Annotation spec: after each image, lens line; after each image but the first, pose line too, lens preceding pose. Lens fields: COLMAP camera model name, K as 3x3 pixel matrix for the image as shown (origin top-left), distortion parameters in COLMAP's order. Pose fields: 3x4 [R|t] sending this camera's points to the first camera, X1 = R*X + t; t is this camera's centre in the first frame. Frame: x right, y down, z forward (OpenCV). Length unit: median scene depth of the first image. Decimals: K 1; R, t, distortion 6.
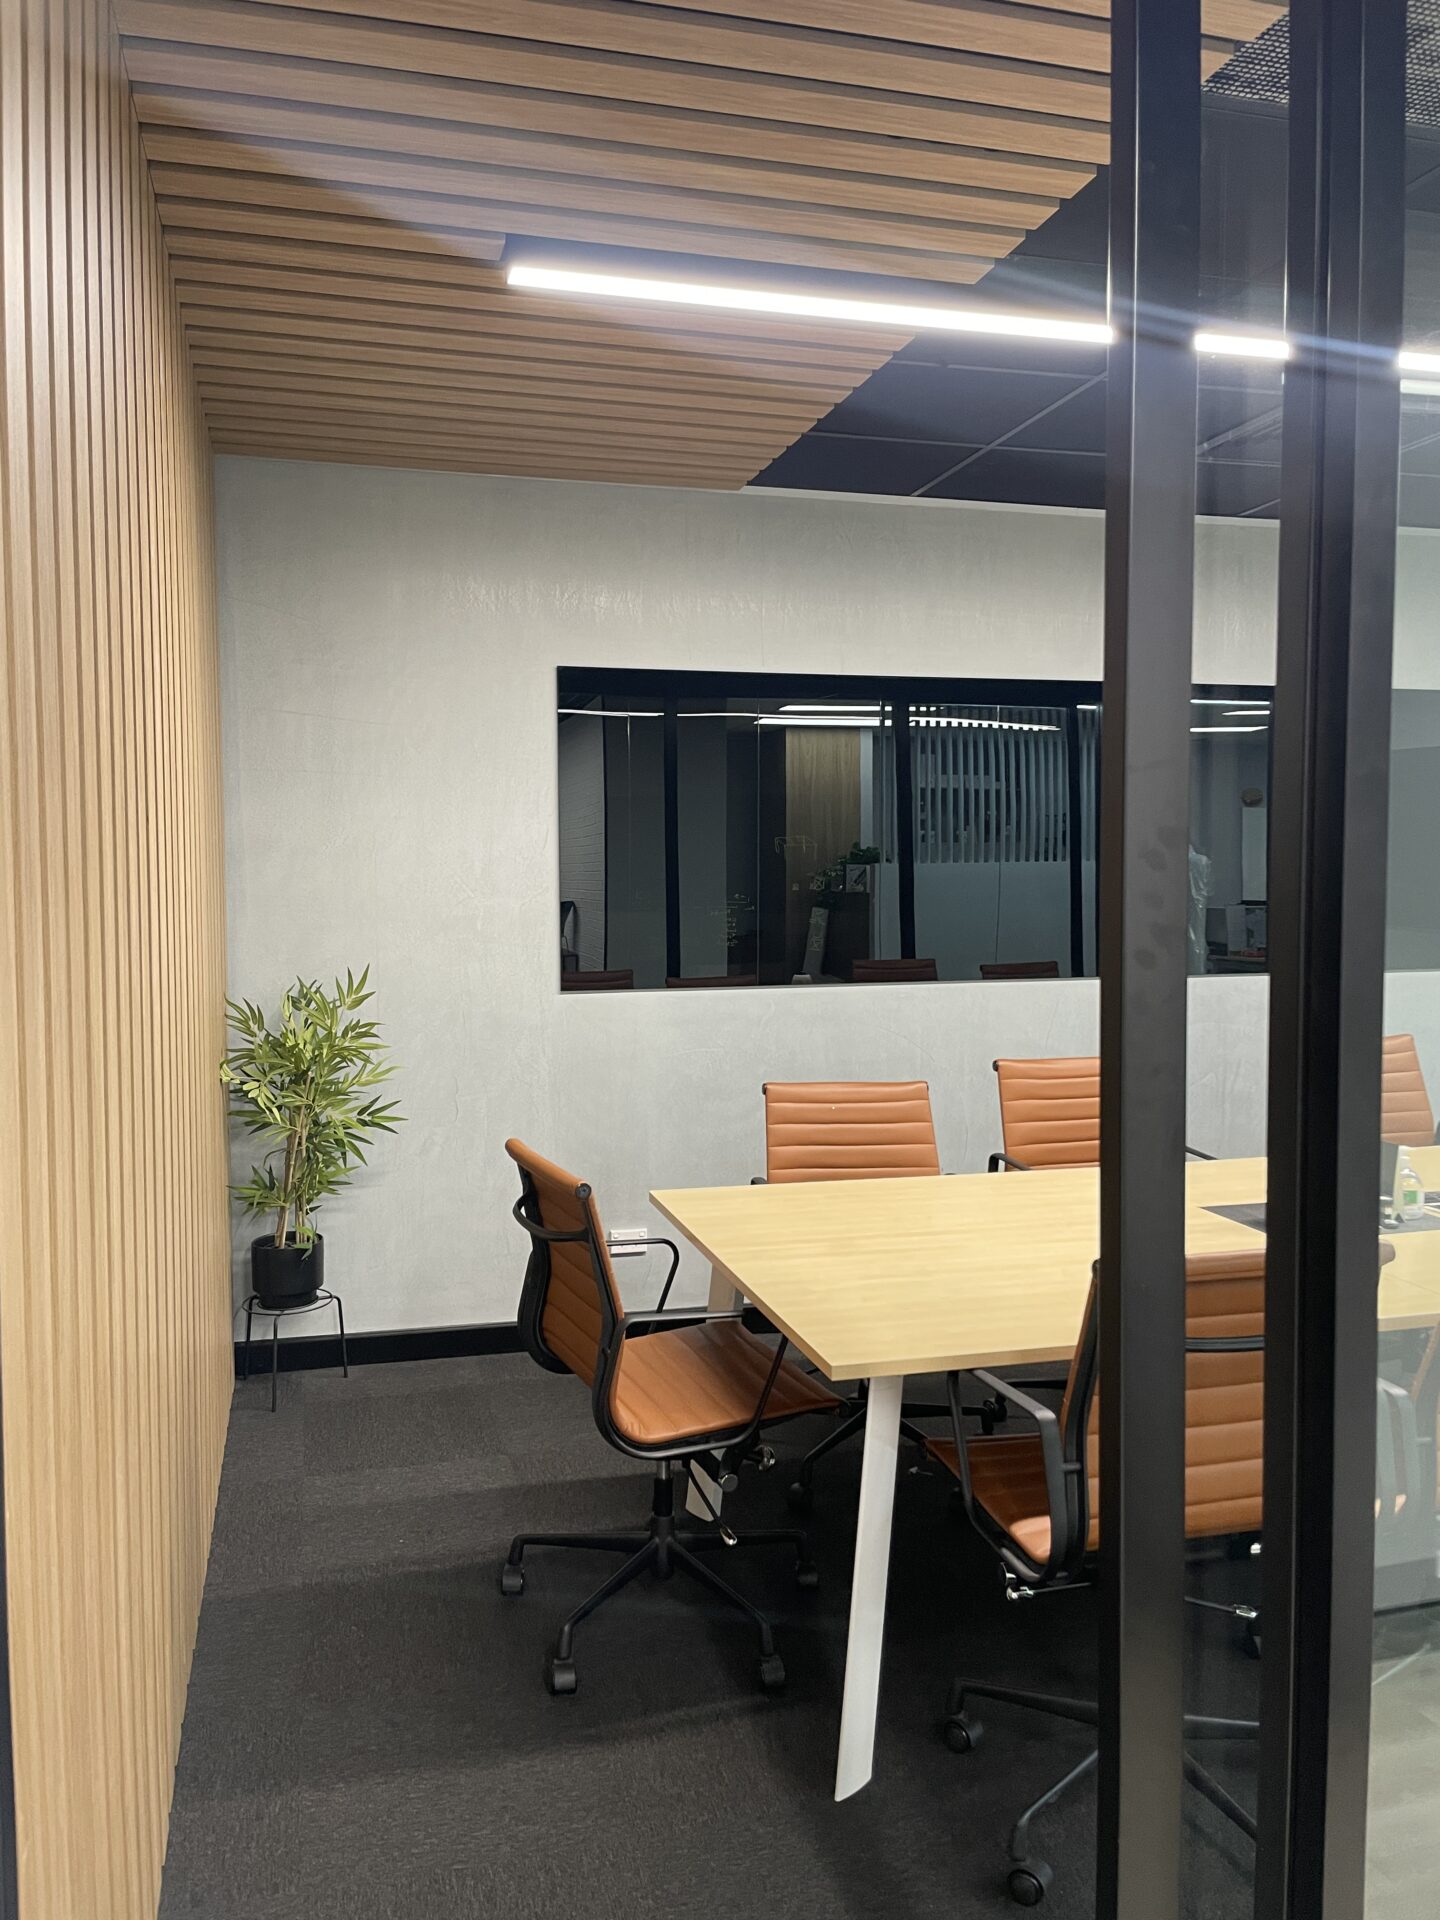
lens RADIAL K [[1469.0, 0, 707.9], [0, 1469.0, 949.6], [0, 0, 1]] dist [0.099251, -0.130271]
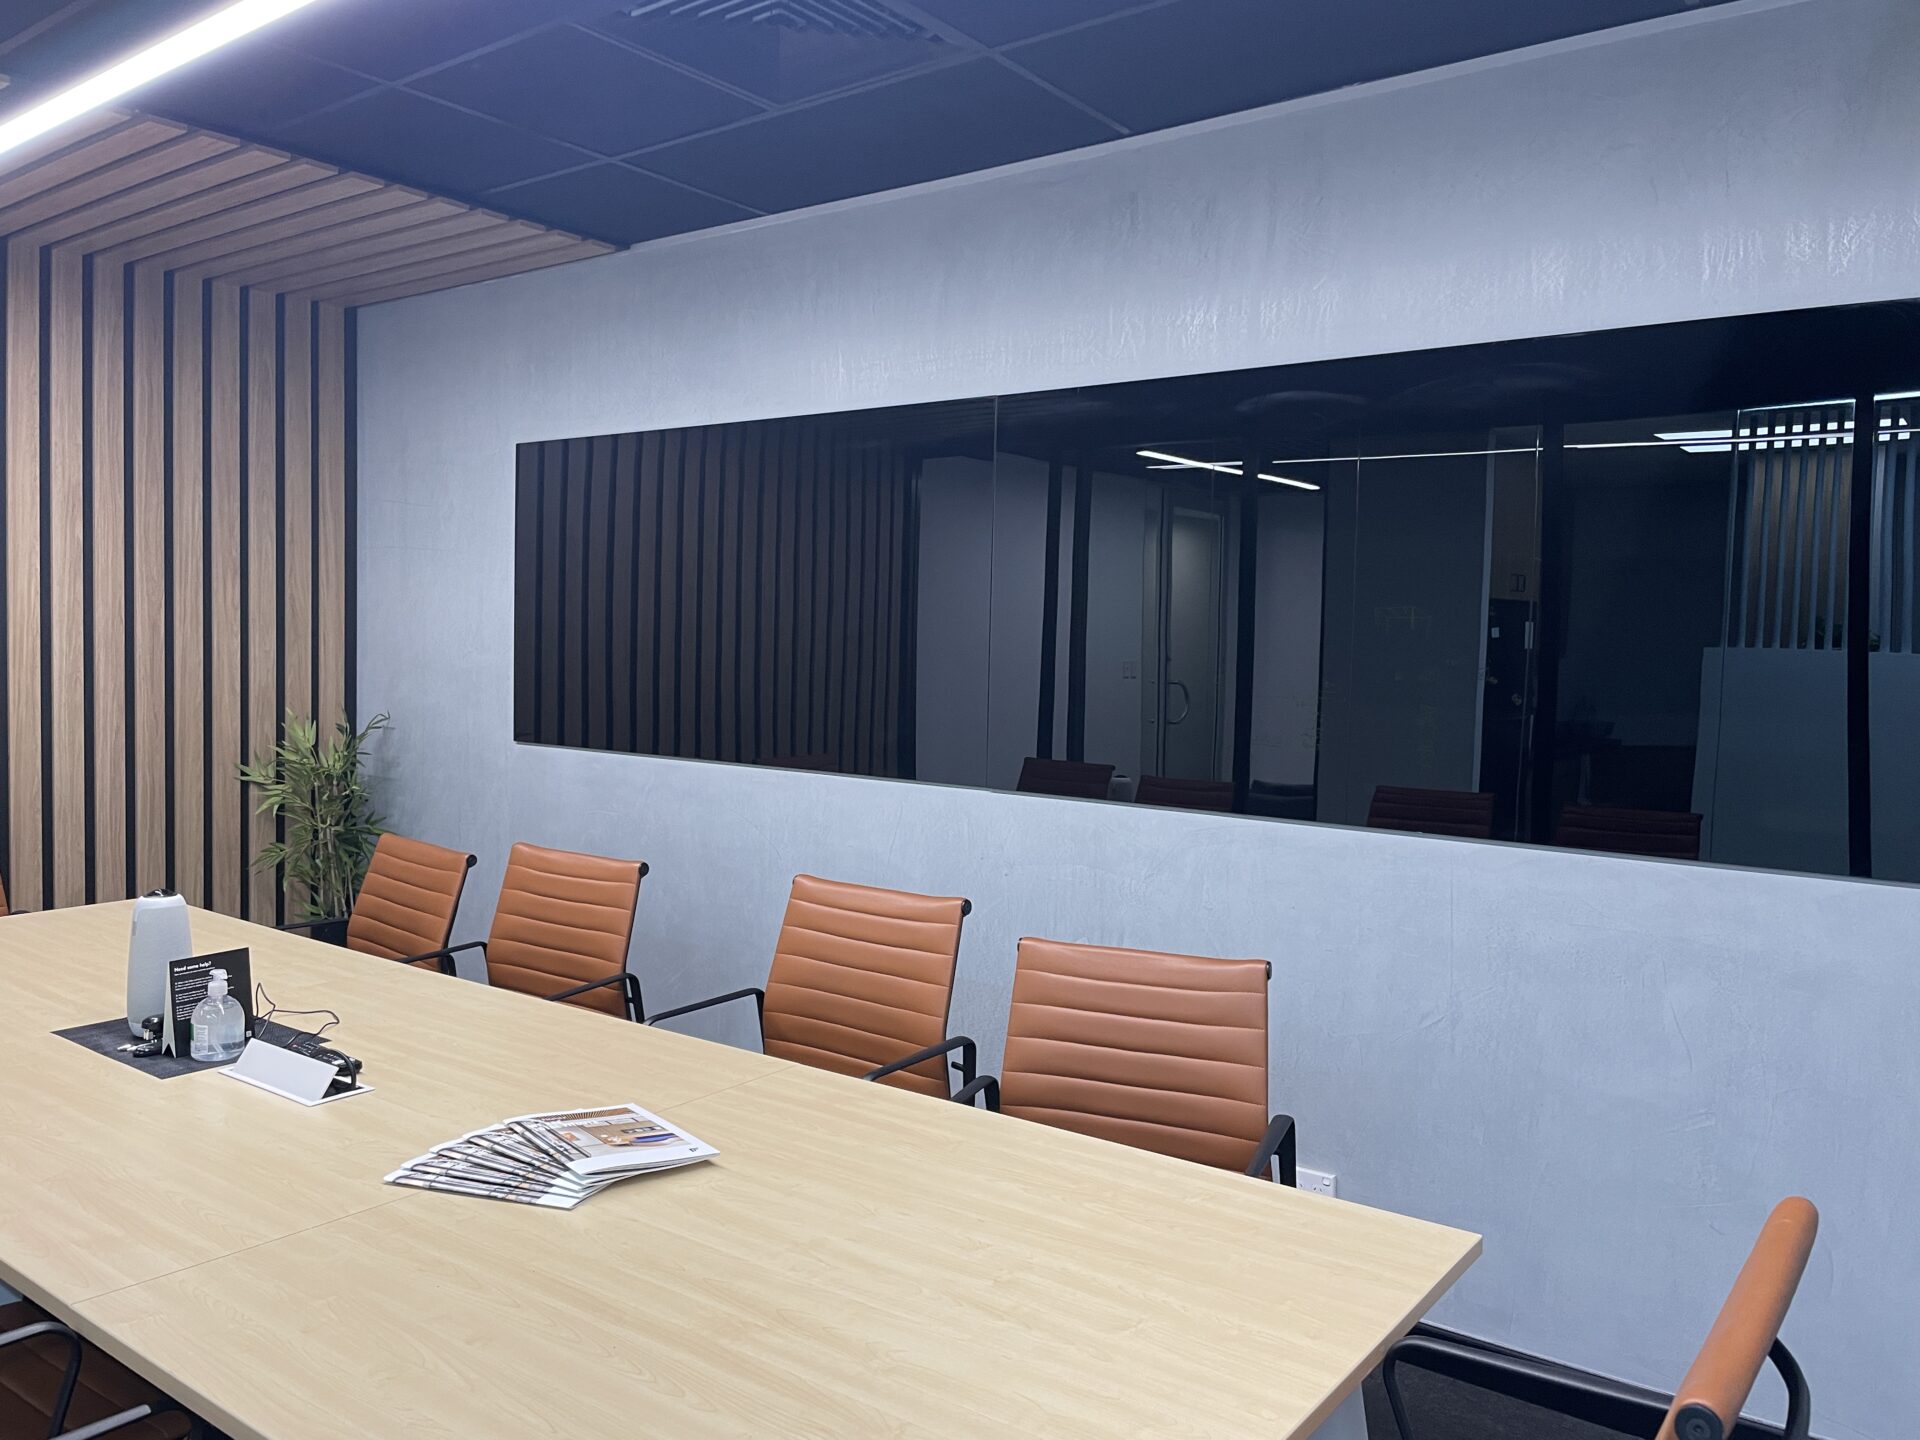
lens RADIAL K [[1469.0, 0, 964.7], [0, 1469.0, 704.2], [0, 0, 1]] dist [0.099251, -0.130271]
pose [[0.594484, 0.053083, -0.802353, 0.997023], [-0.069985, 0.997448, 0.014137, -0.039283], [0.801056, 0.047748, 0.596682, 0.638376]]
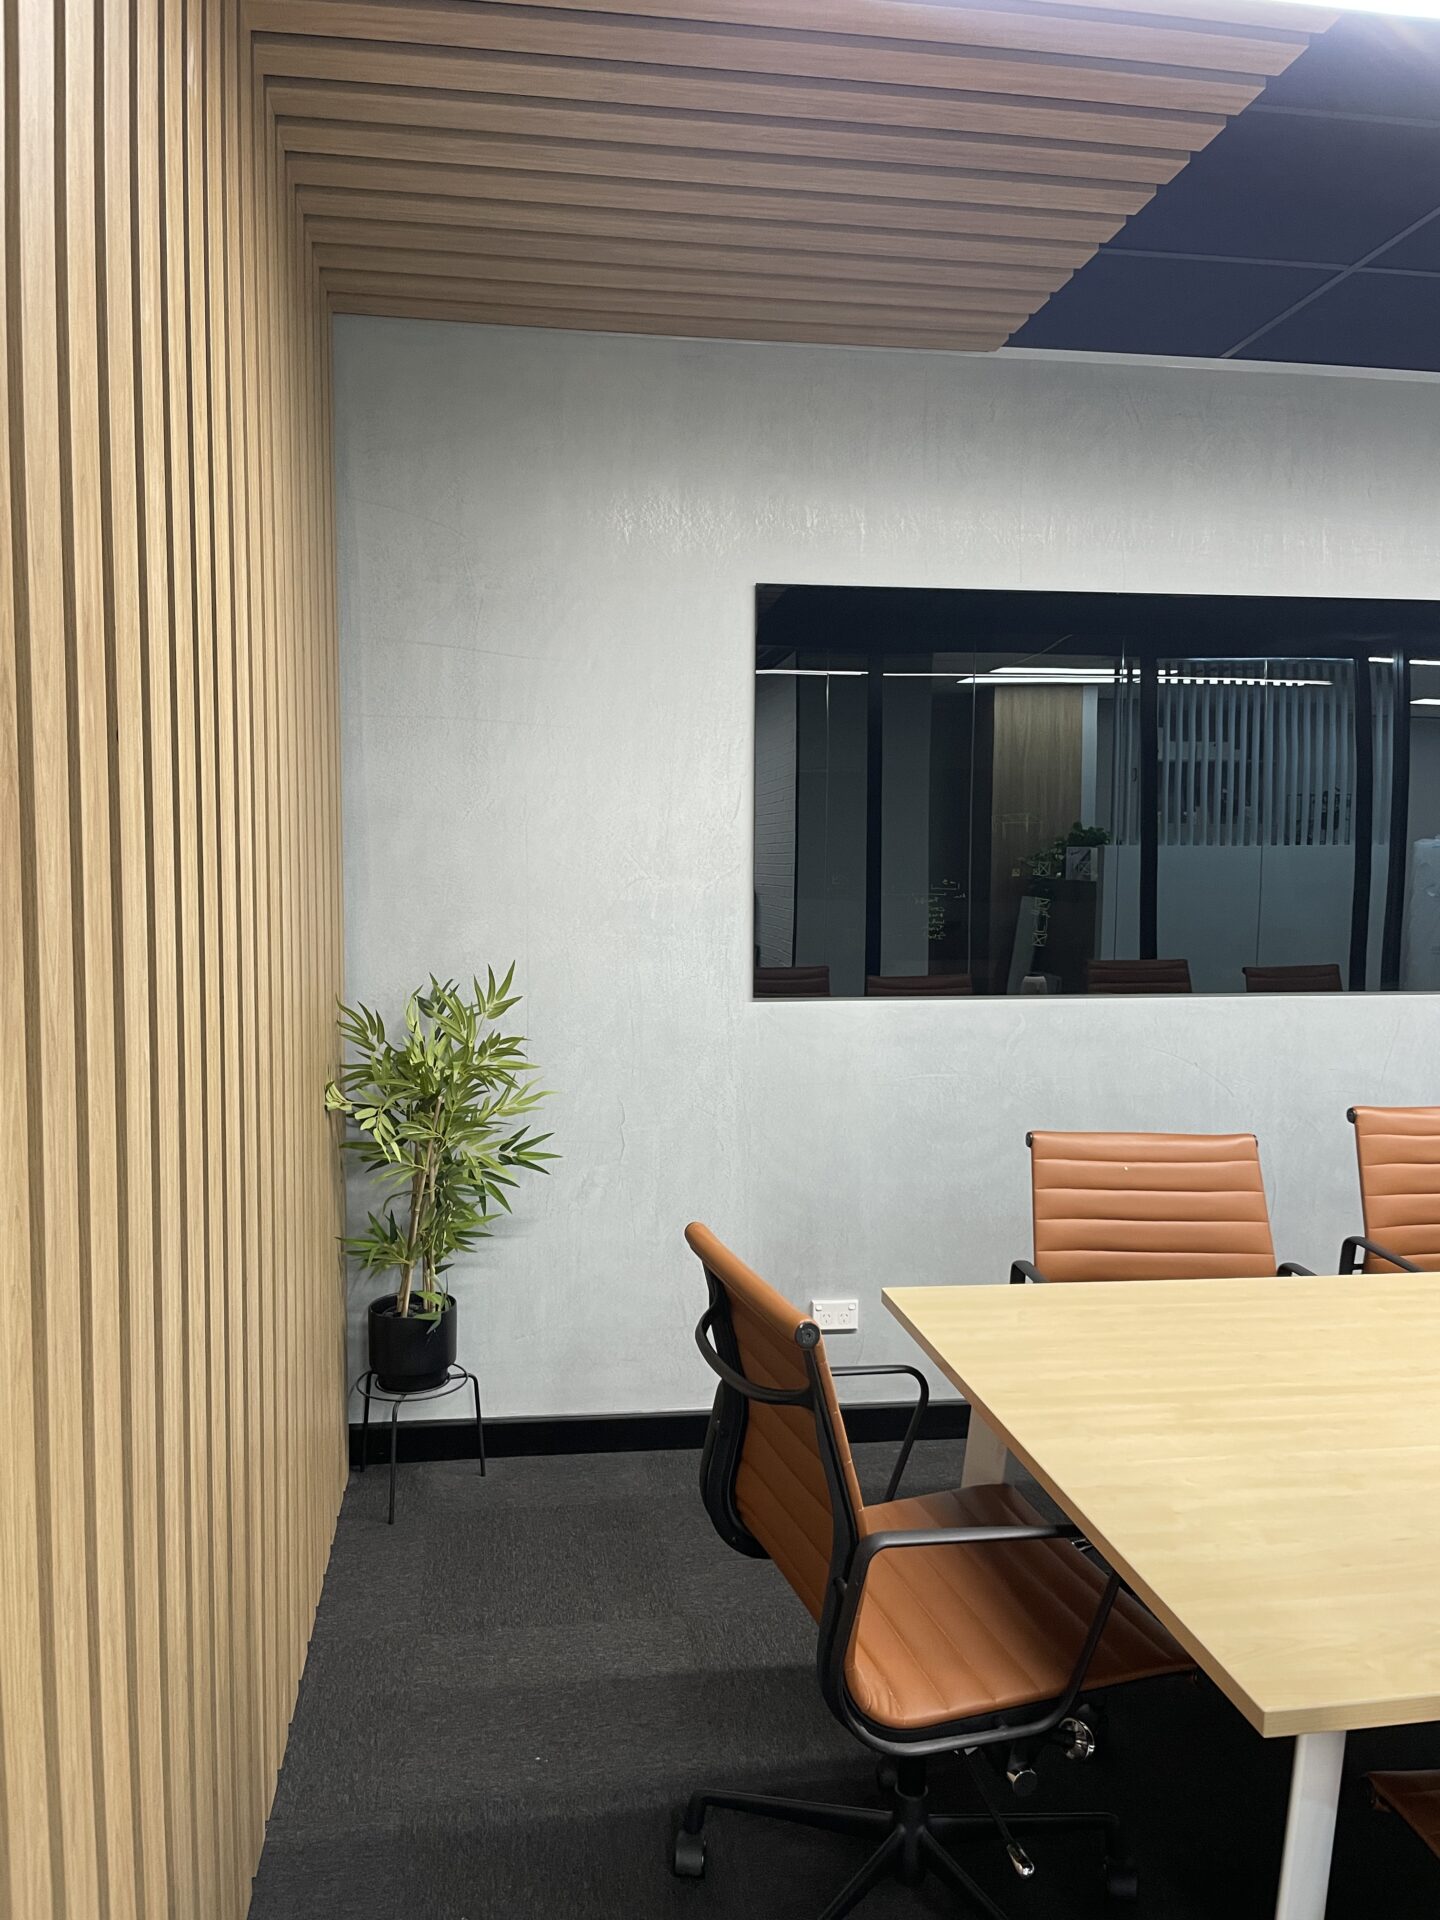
lens RADIAL K [[1469.0, 0, 710.5], [0, 1469.0, 958.9], [0, 0, 1]] dist [0.099251, -0.130271]
pose [[0.993220, 0.016229, -0.115107, -0.035289], [-0.014543, 0.999775, 0.015465, -0.005097], [0.115332, -0.013686, 0.993233, 0.230549]]
